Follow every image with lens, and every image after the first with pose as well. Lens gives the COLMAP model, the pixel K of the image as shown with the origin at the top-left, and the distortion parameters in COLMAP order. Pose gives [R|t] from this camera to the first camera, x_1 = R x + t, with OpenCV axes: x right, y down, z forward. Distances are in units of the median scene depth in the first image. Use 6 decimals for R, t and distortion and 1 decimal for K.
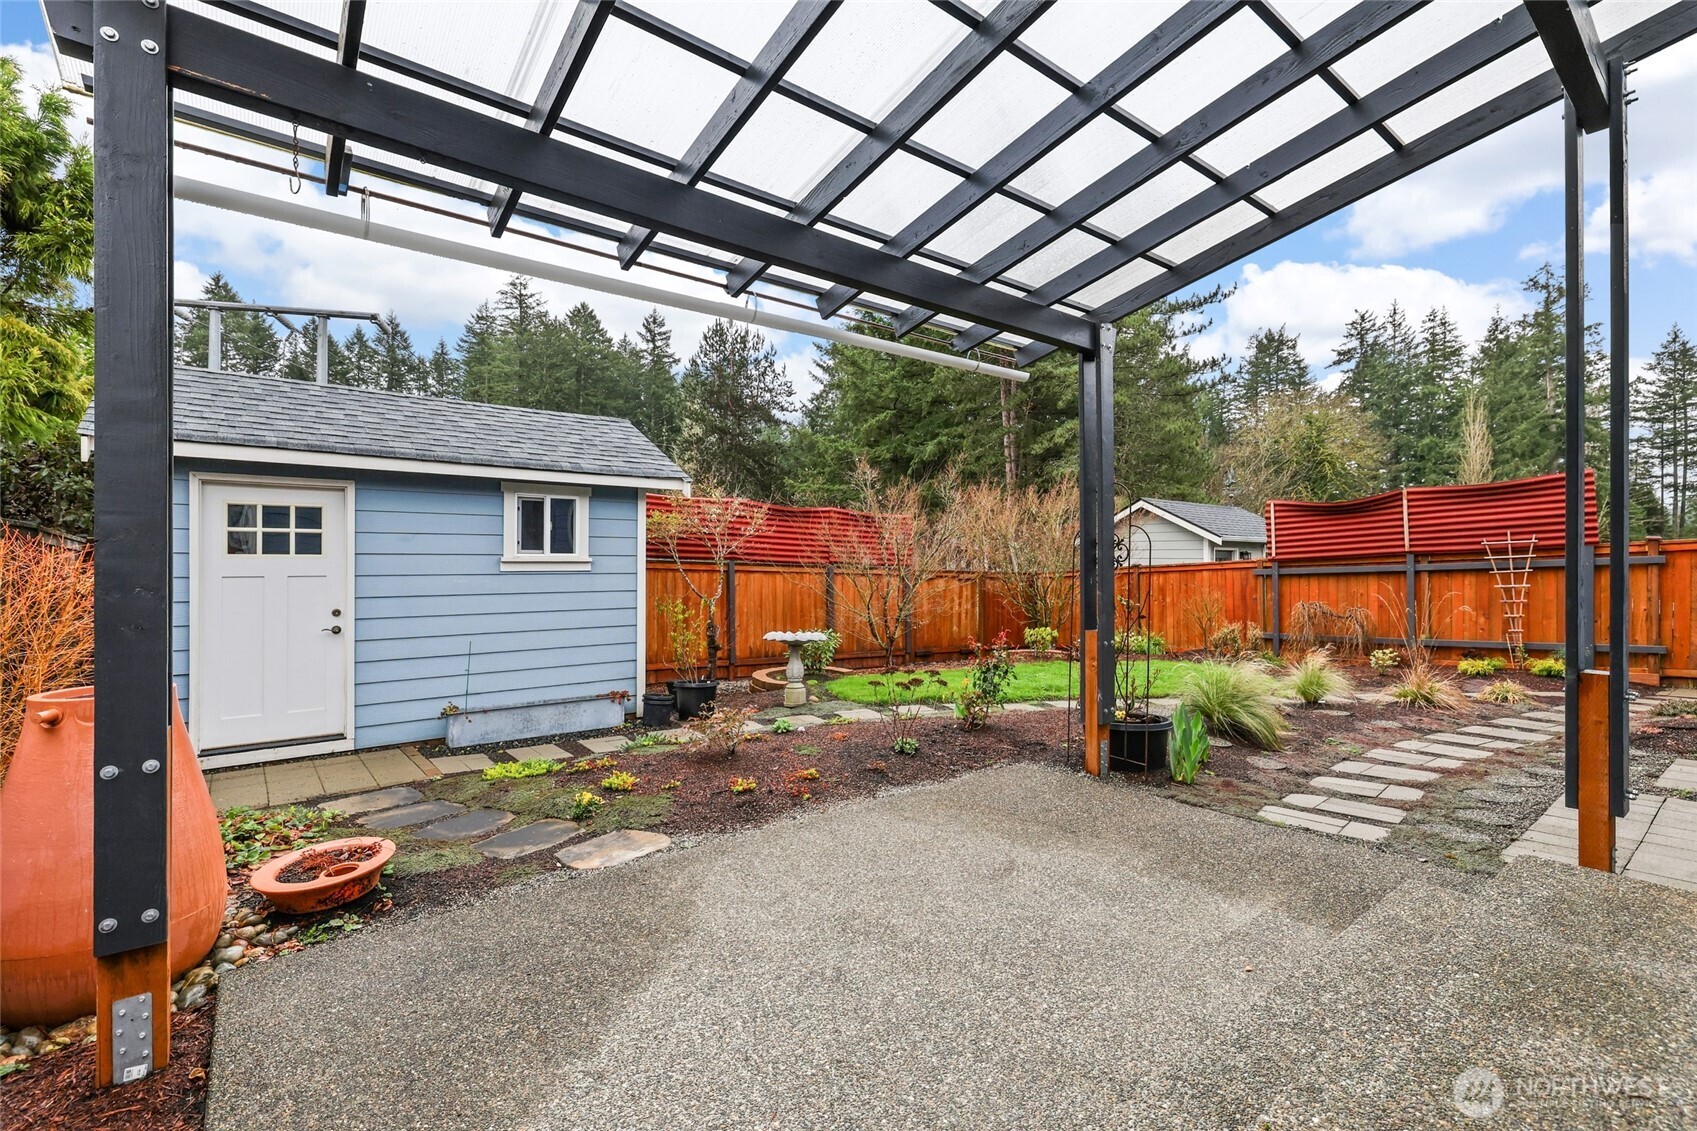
lens RADIAL K [[734.4, 0, 845.1], [0, 734.4, 557.4], [0, 0, 1]] dist [-0.001569, -0.000139]
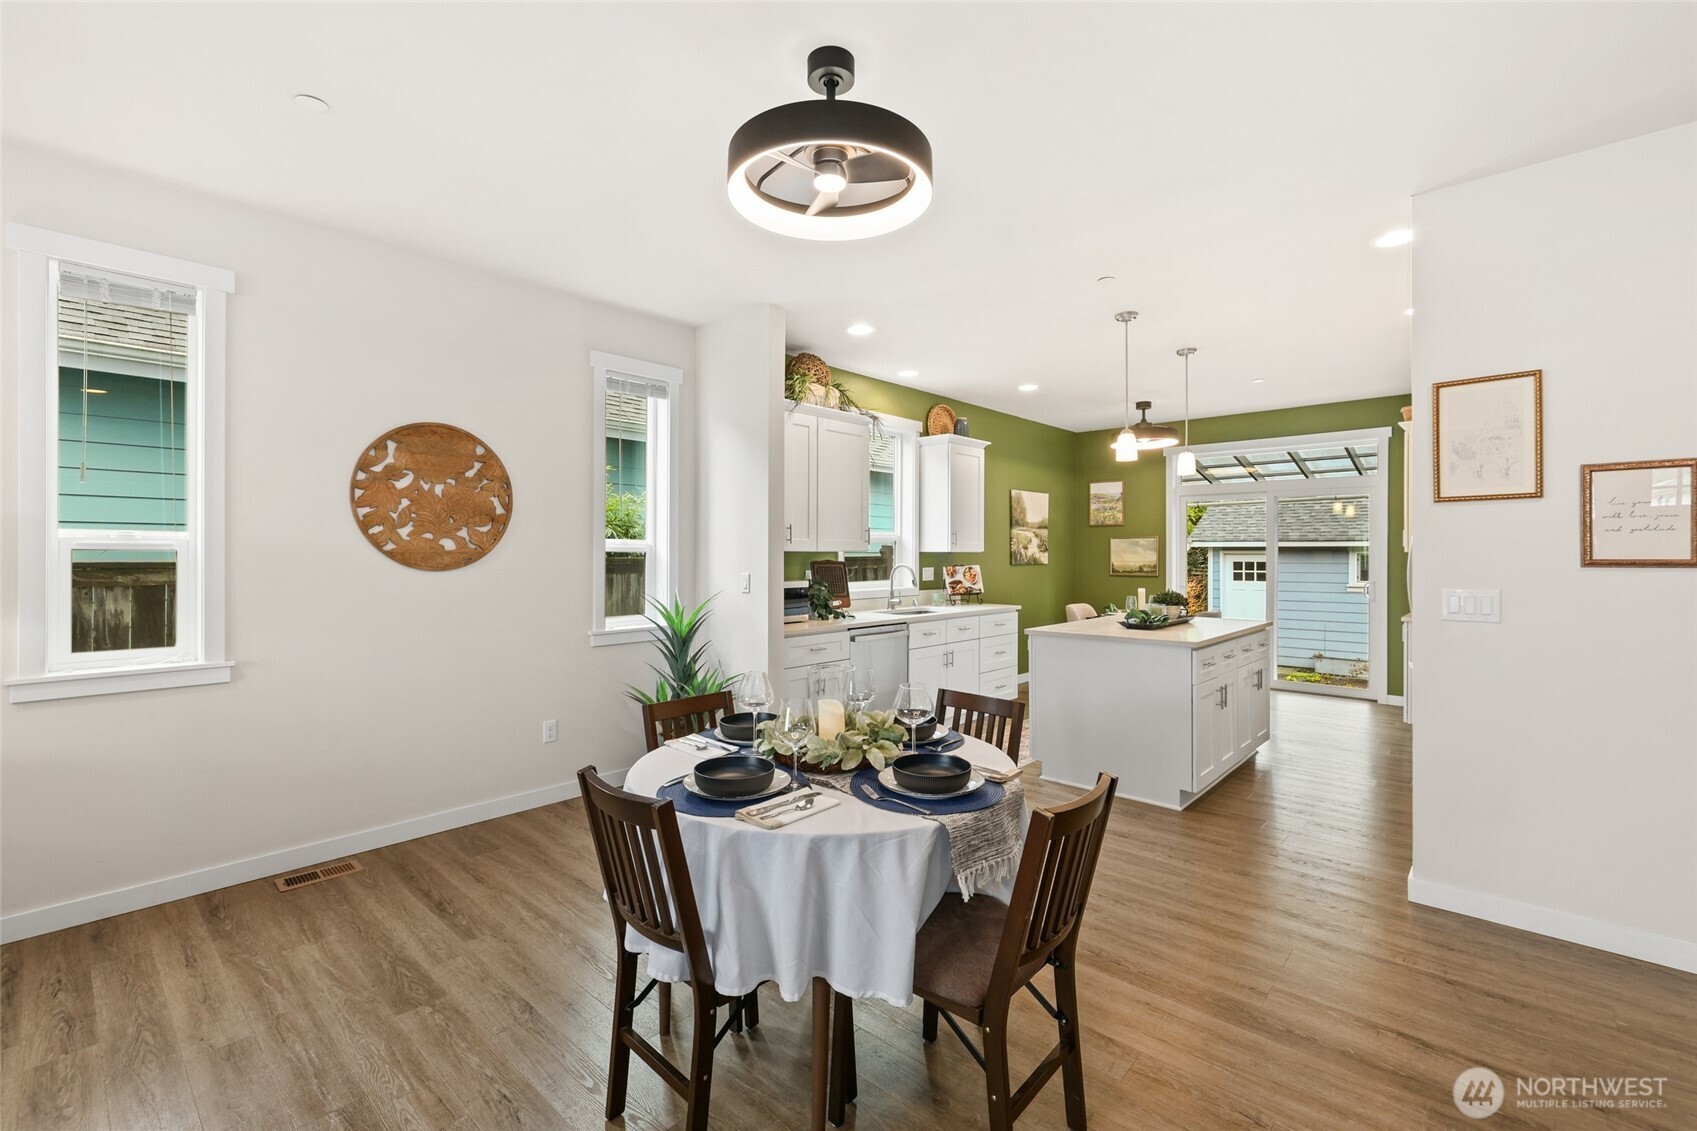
lens RADIAL K [[734.4, 0, 845.1], [0, 734.4, 557.4], [0, 0, 1]] dist [-0.001569, -0.000139]
pose [[0.168862, 0.003138, -0.985635, 1.261562], [0.003835, 0.999985, 0.003841, -0.086471], [0.985632, -0.004429, 0.168847, -0.676840]]
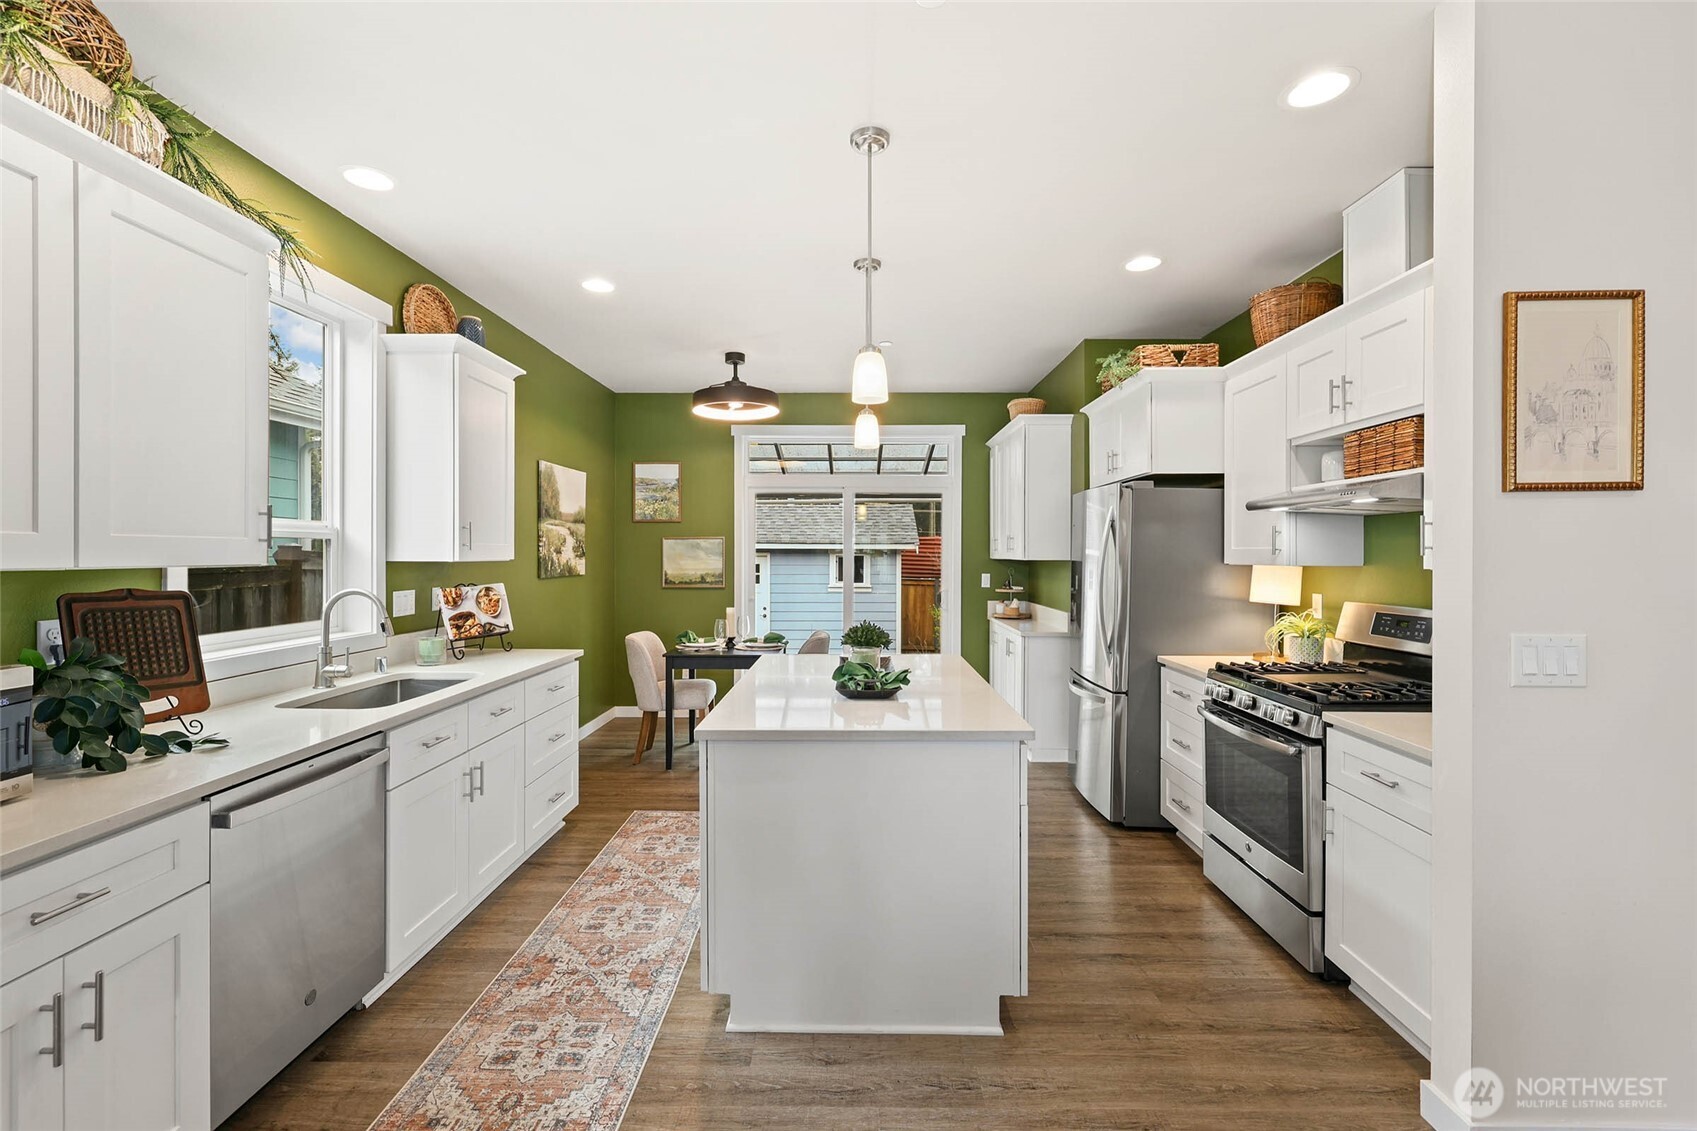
lens RADIAL K [[734.4, 0, 845.1], [0, 734.4, 557.4], [0, 0, 1]] dist [-0.001569, -0.000139]
pose [[0.782124, 0.002825, -0.623116, 0.875582], [0.002525, 0.999967, 0.007702, -0.094966], [0.623117, -0.007597, 0.782092, -0.610384]]
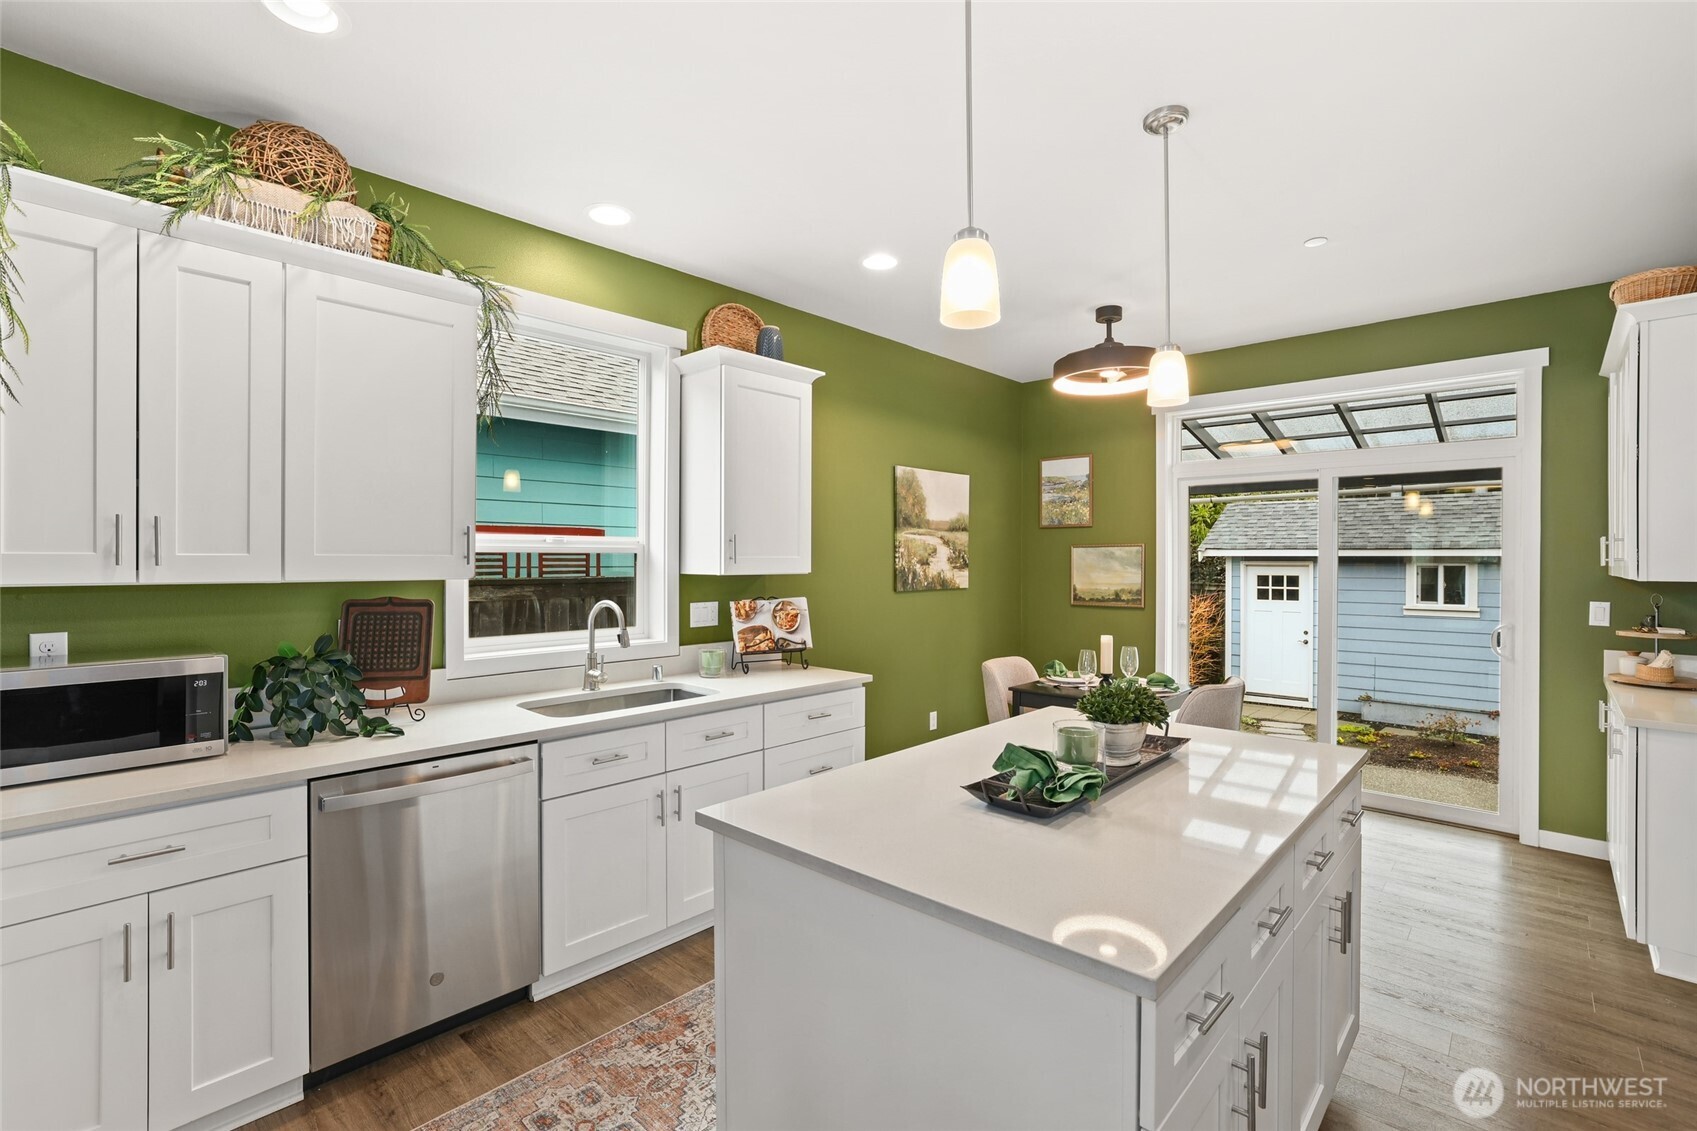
lens RADIAL K [[757.1, 0, 849.3], [0, 757.1, 561.4], [0, 0, 1]] dist [-0.046571, 0.019508]
pose [[0.161117, 0.000715, -0.986935, 0.872526], [0.003228, 0.999994, 0.001252, -0.098429], [0.986930, -0.003387, 0.161114, -0.389819]]
